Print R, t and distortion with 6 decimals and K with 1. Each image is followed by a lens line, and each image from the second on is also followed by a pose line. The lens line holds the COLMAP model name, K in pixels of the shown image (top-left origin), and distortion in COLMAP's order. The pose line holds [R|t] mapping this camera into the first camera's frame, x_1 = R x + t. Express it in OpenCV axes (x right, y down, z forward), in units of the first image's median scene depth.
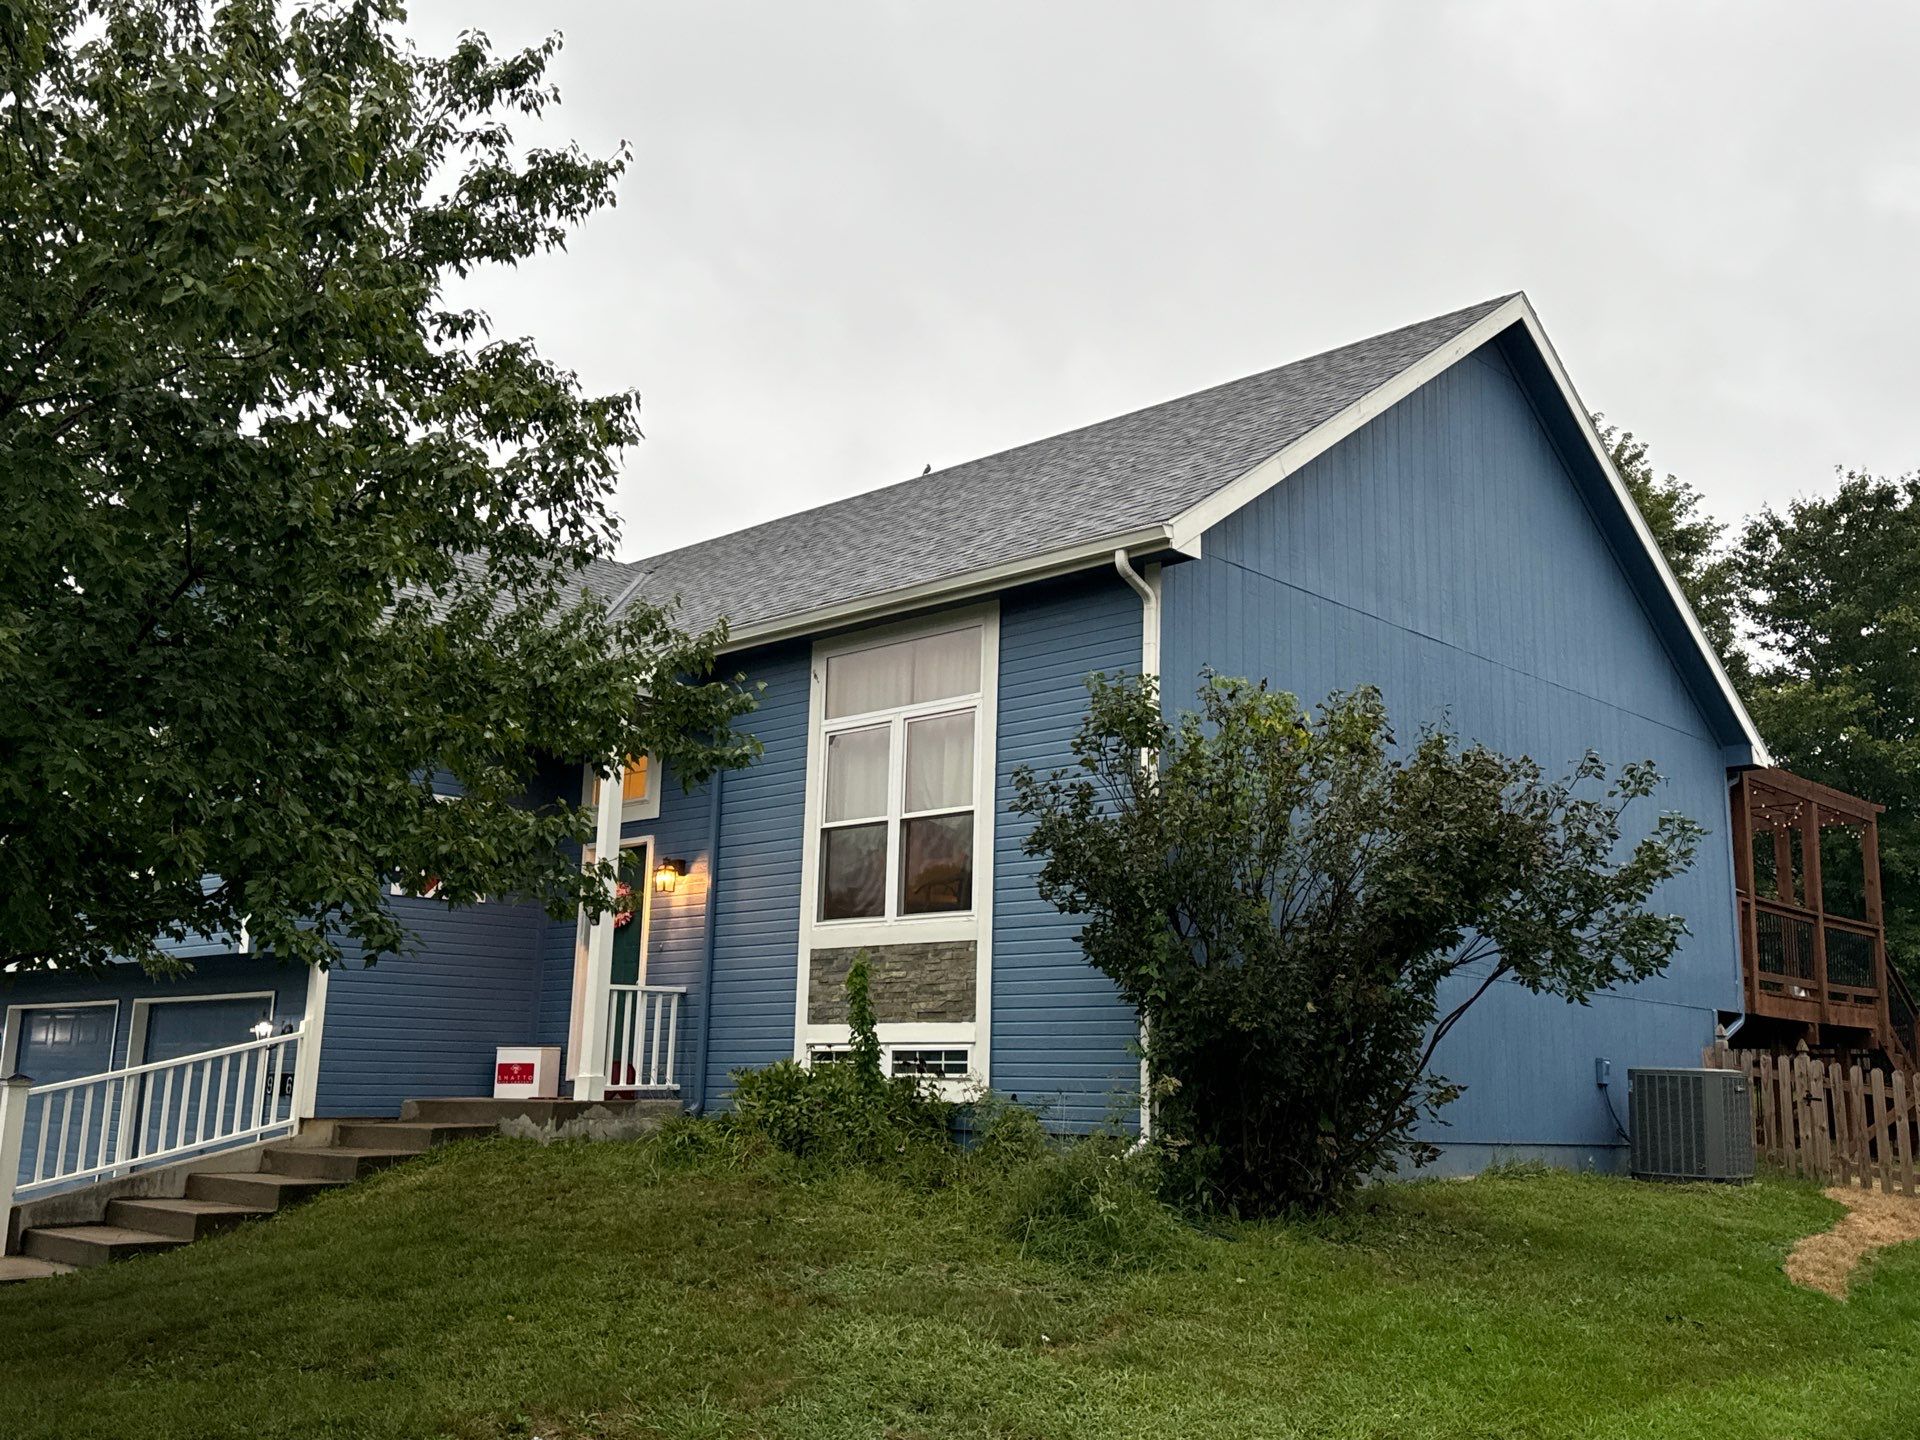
lens RADIAL K [[1838.0, 0, 960.0], [0, 1838.0, 720.0], [0, 0, 1]] dist [0.169781, -0.325937]
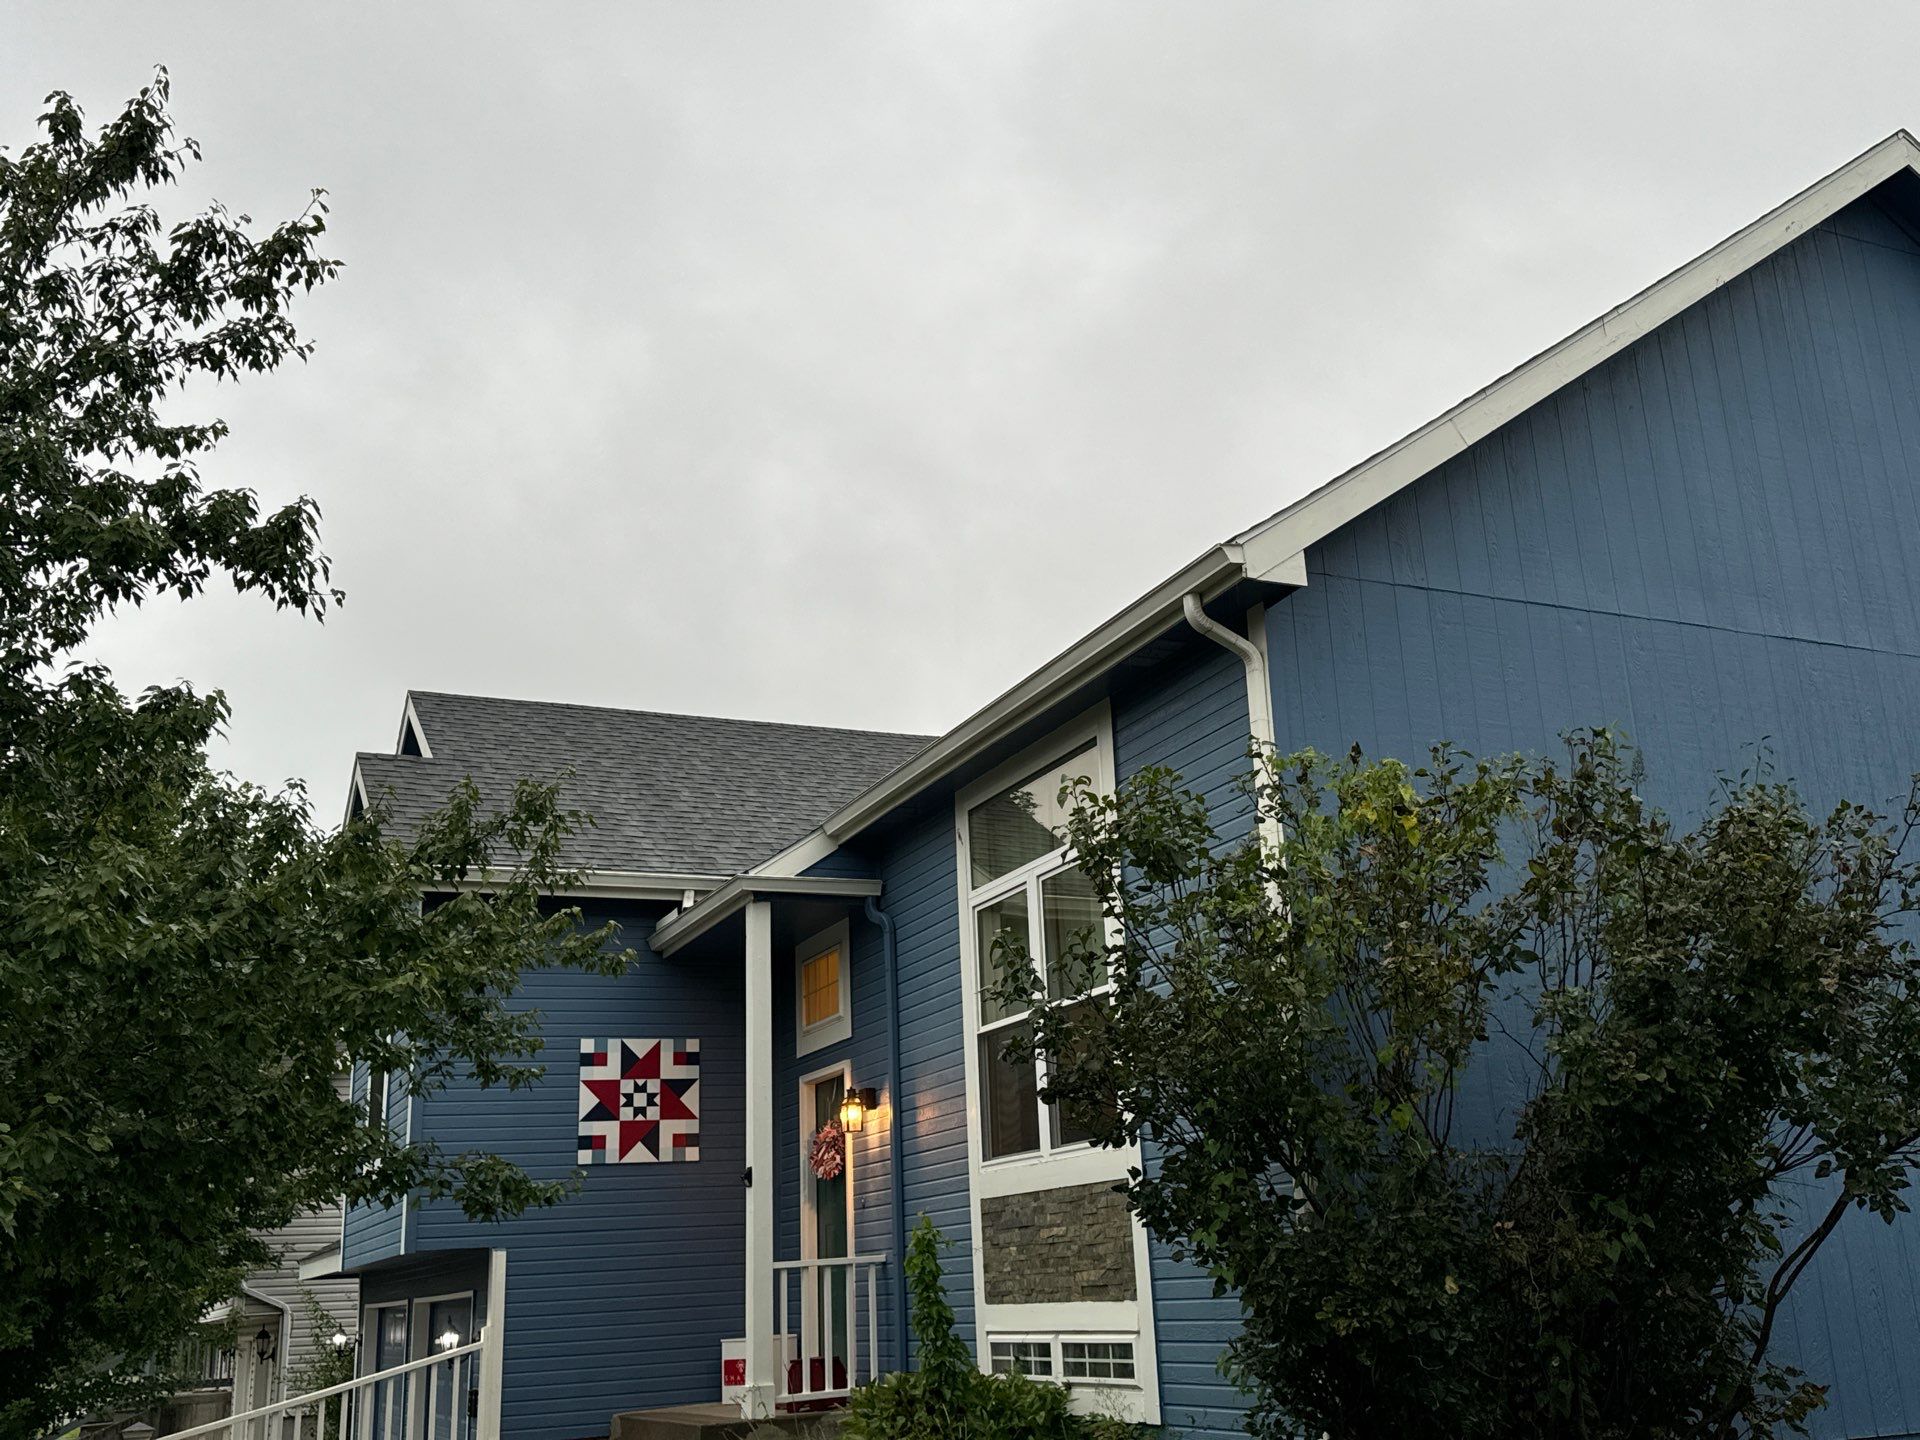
lens RADIAL K [[1838.0, 0, 960.0], [0, 1838.0, 720.0], [0, 0, 1]] dist [0.169781, -0.325937]
pose [[0.925510, -0.171735, -0.337546, 0.214641], [0.139579, 0.983212, -0.117525, 0.021351], [0.352063, 0.061656, 0.933943, 0.298472]]
